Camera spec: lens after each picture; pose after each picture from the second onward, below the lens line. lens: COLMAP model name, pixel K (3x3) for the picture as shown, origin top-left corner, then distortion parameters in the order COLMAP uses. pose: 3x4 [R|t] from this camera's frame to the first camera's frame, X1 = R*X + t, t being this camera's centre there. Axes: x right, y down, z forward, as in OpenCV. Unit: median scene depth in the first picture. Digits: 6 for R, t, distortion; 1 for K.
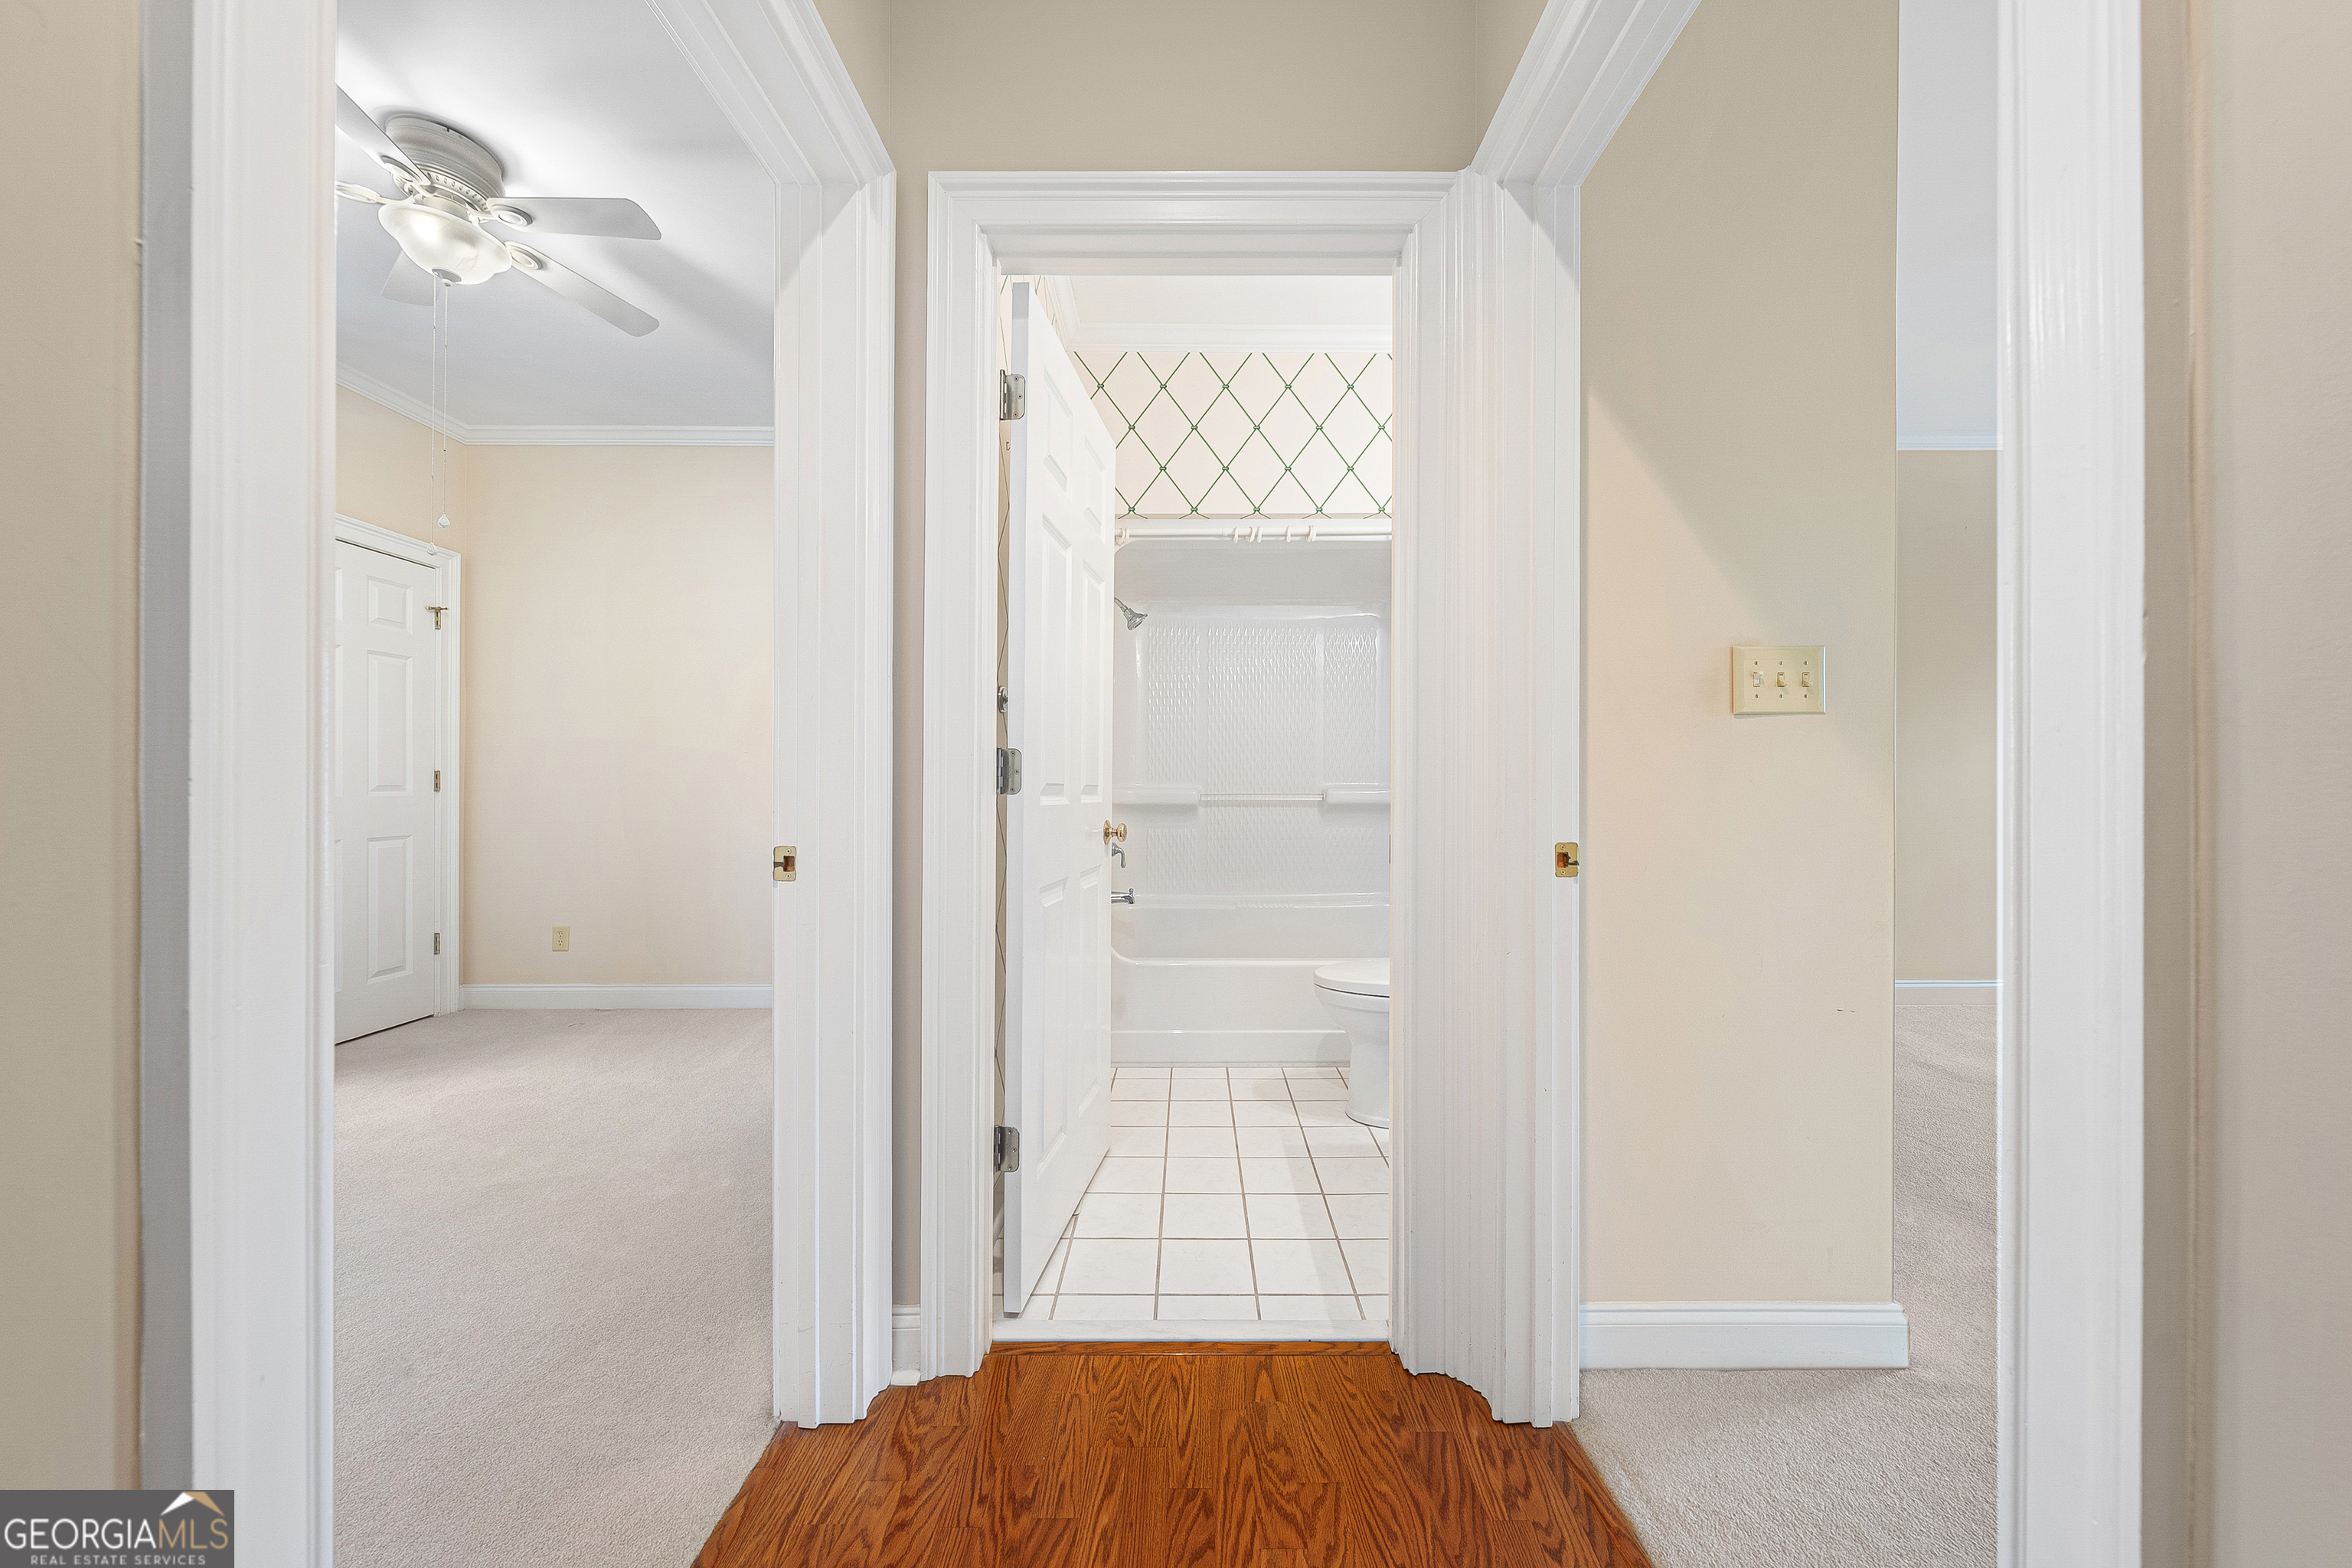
lens RADIAL K [[793.9, 0, 1186.7], [0, 793.9, 774.3], [0, 0, 1]] dist [-0.000195, 0.000065]
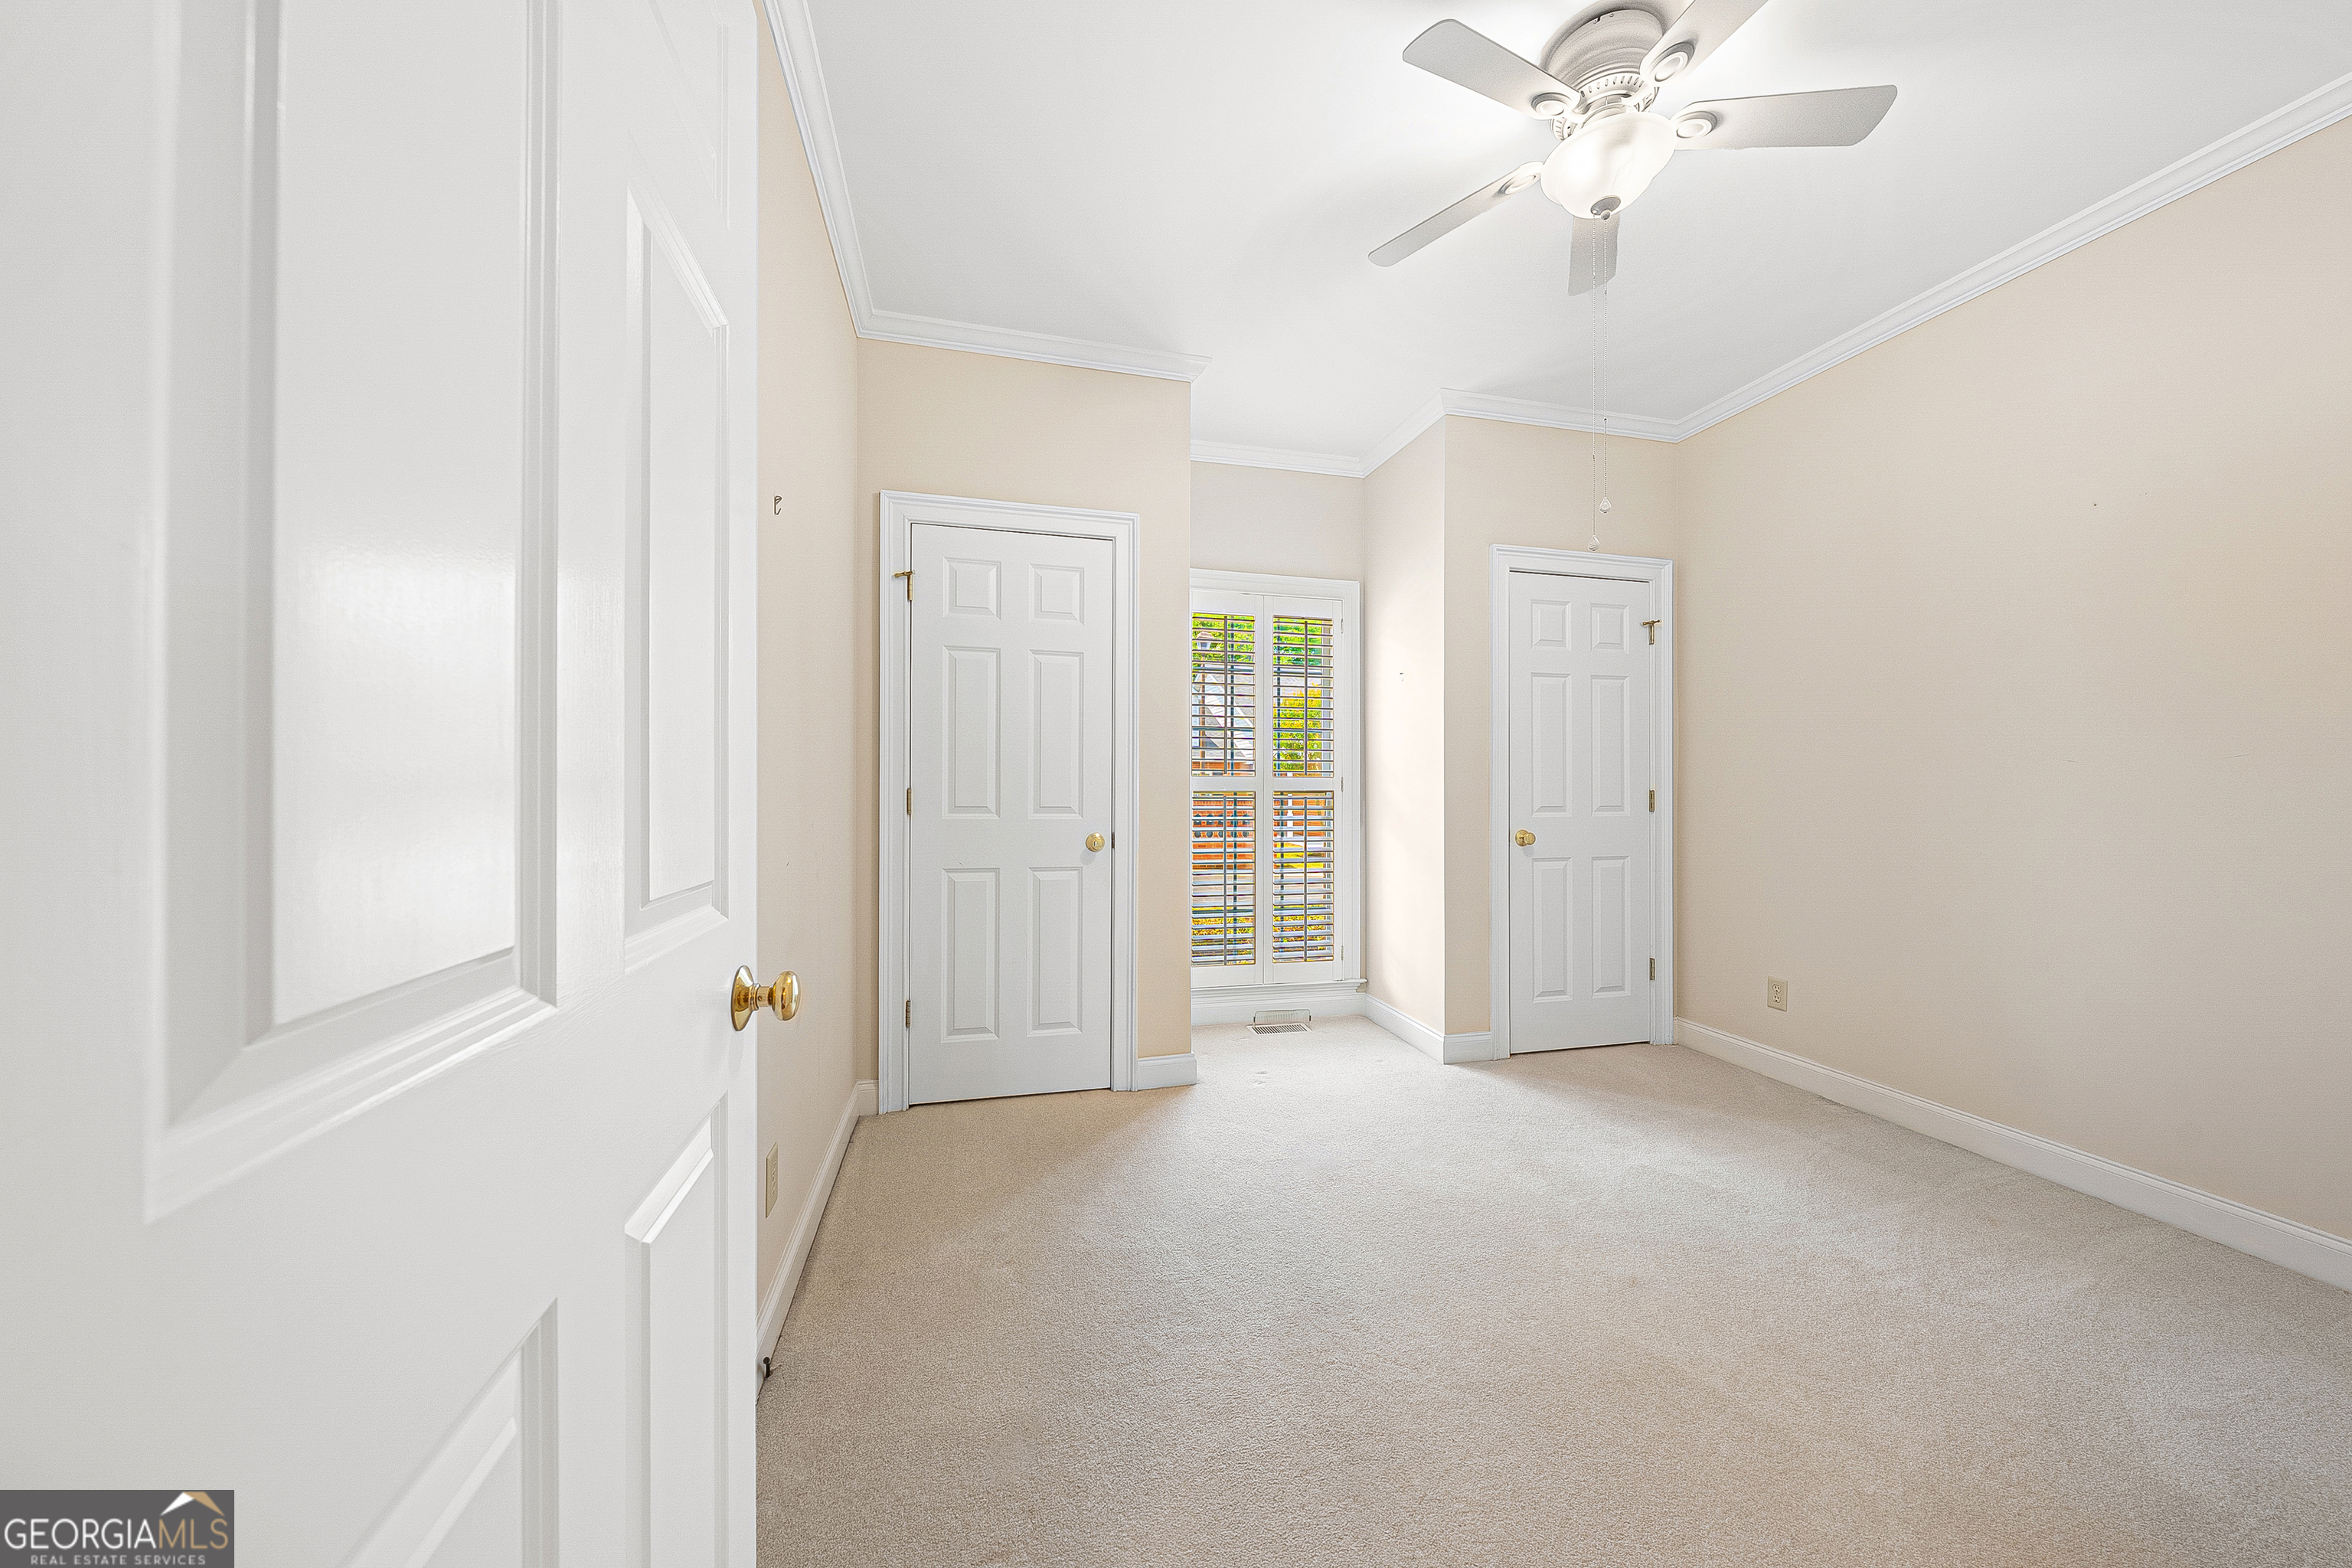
lens RADIAL K [[793.9, 0, 1188.6], [0, 793.9, 771.5], [0, 0, 1]] dist [-0.000195, 0.000065]
pose [[0.237727, -0.007137, -0.971306, -0.138505], [-0.000204, 0.999973, -0.007398, -0.020232], [0.971332, 0.001957, 0.237719, 0.222184]]
